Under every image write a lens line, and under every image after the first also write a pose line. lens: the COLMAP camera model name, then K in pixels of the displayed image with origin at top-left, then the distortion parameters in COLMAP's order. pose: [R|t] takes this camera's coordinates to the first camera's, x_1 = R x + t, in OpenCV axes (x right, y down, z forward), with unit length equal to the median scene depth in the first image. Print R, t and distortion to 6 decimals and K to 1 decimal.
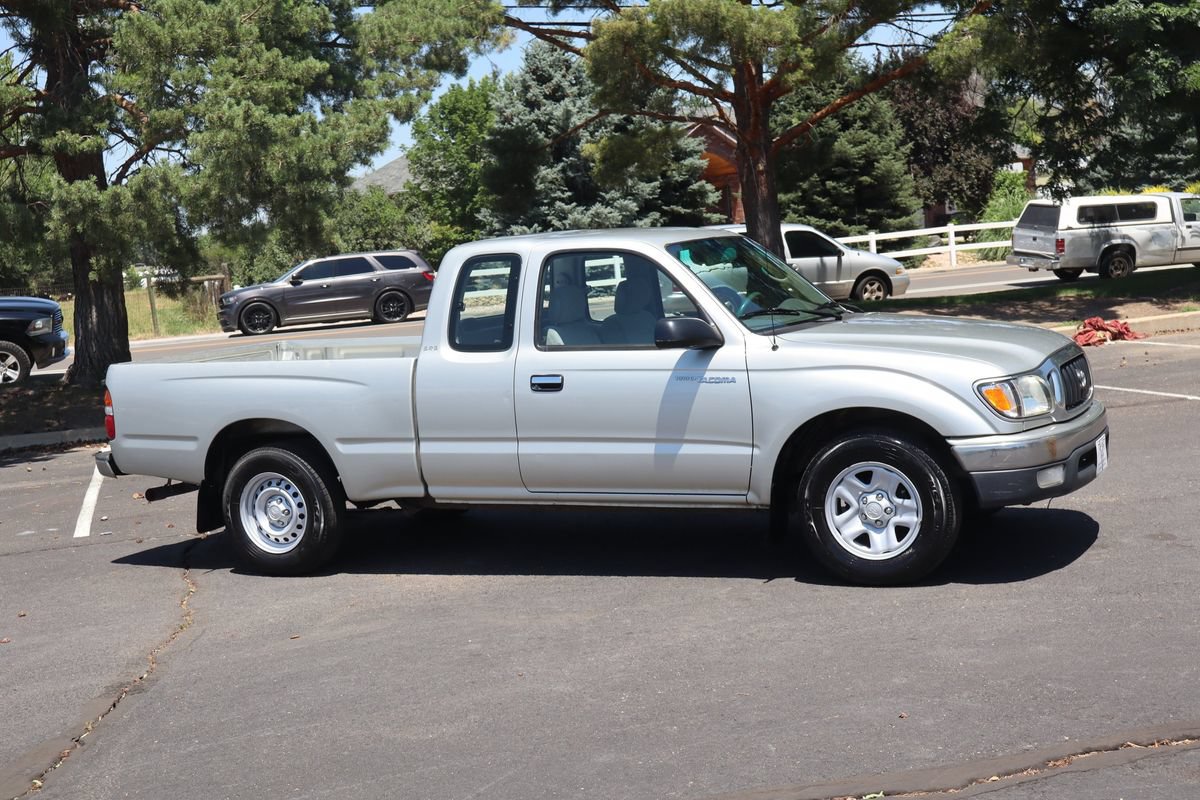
lens RADIAL K [[1566.6, 0, 600.0], [0, 1566.6, 400.0], [0, 0, 1]] dist [0.024105, 0.032423]
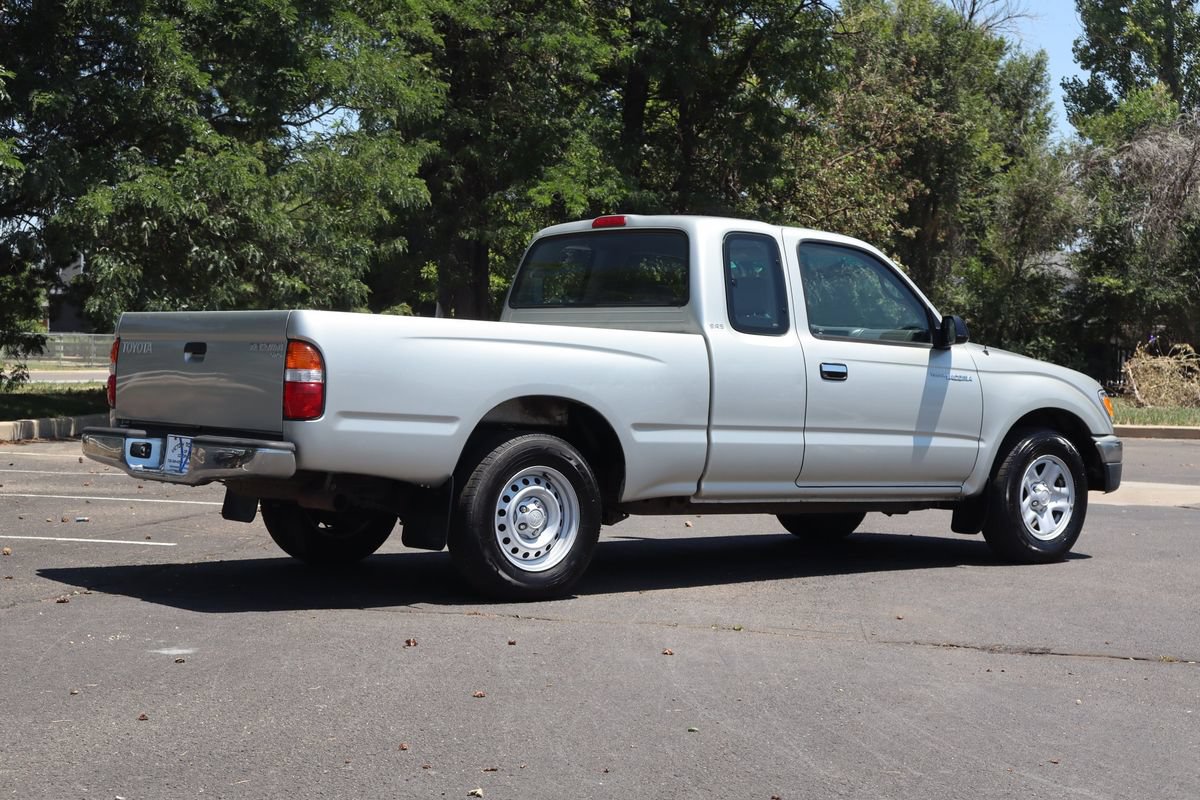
lens RADIAL K [[2010.3, 0, 594.9], [0, 2010.3, 397.2], [0, 0, 1]] dist [0.013634, -0.046137]
pose [[0.427713, 0.077061, 0.900624, -1.165889], [0.028832, 0.994689, -0.098803, 0.118413], [-0.903454, 0.068226, 0.423220, 0.582980]]
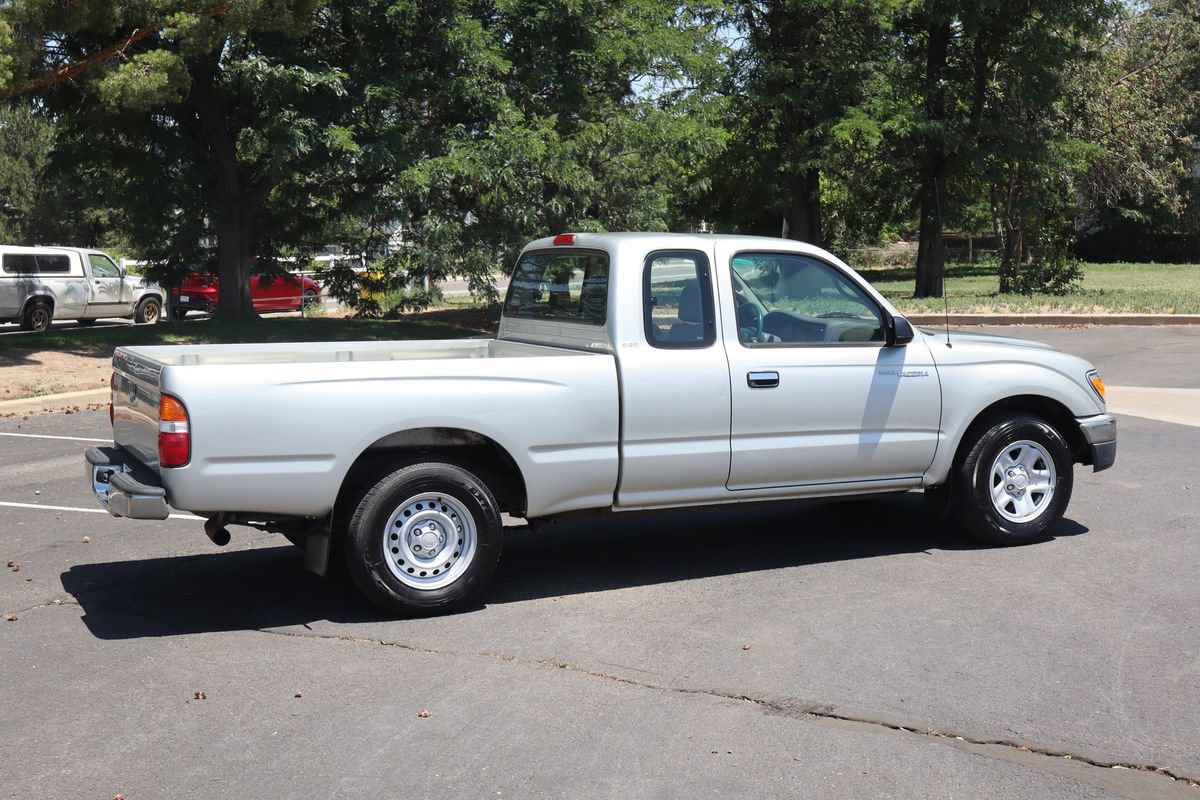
lens RADIAL K [[1566.6, 0, 600.0], [0, 1566.6, 400.0], [0, 0, 1]] dist [0.024105, 0.032423]
pose [[0.640152, -0.004873, 0.768233, -0.841314], [0.038832, 0.998907, -0.026022, 0.023683], [-0.767266, 0.046490, 0.639642, 0.417137]]
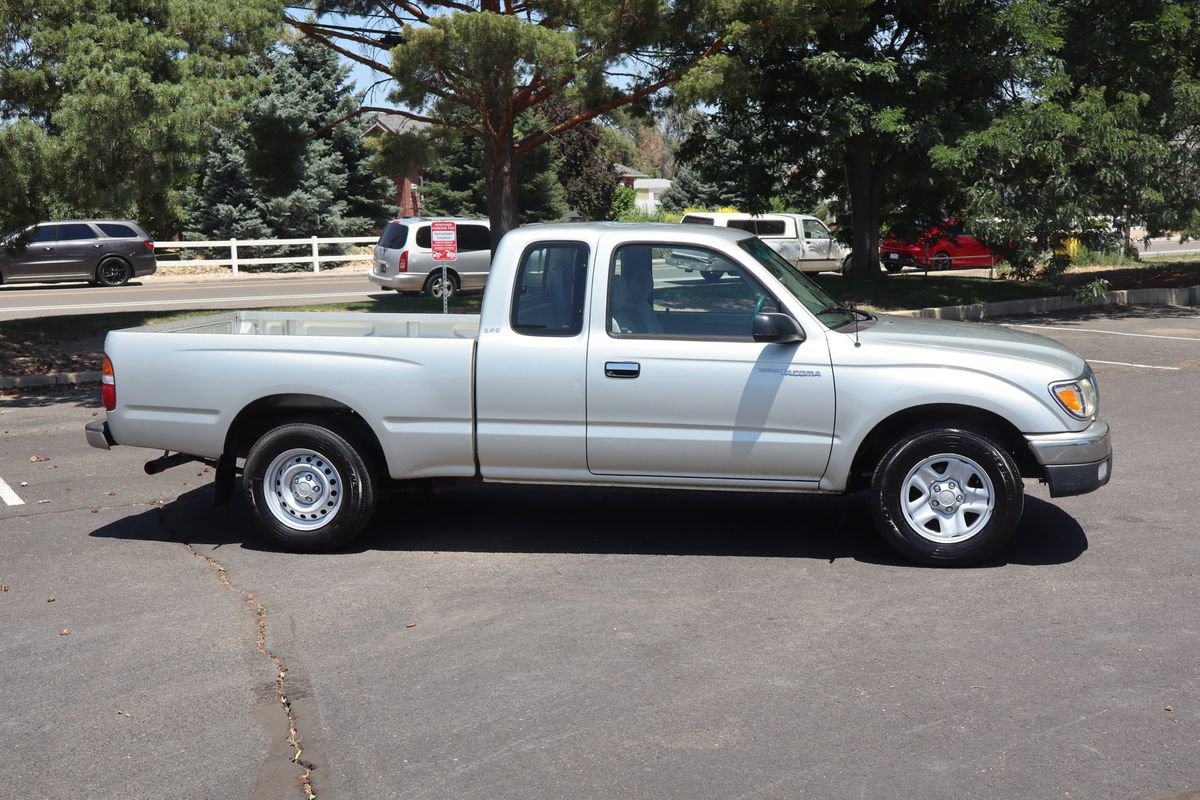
lens RADIAL K [[1303.5, 0, 610.1], [0, 1303.5, 402.7], [0, 0, 1]] dist [0.017685, -0.034413]
pose [[0.960067, 0.024332, 0.278710, -0.268594], [-0.032273, 0.999192, 0.023937, -0.008924], [-0.277902, -0.031976, 0.960077, 0.170915]]
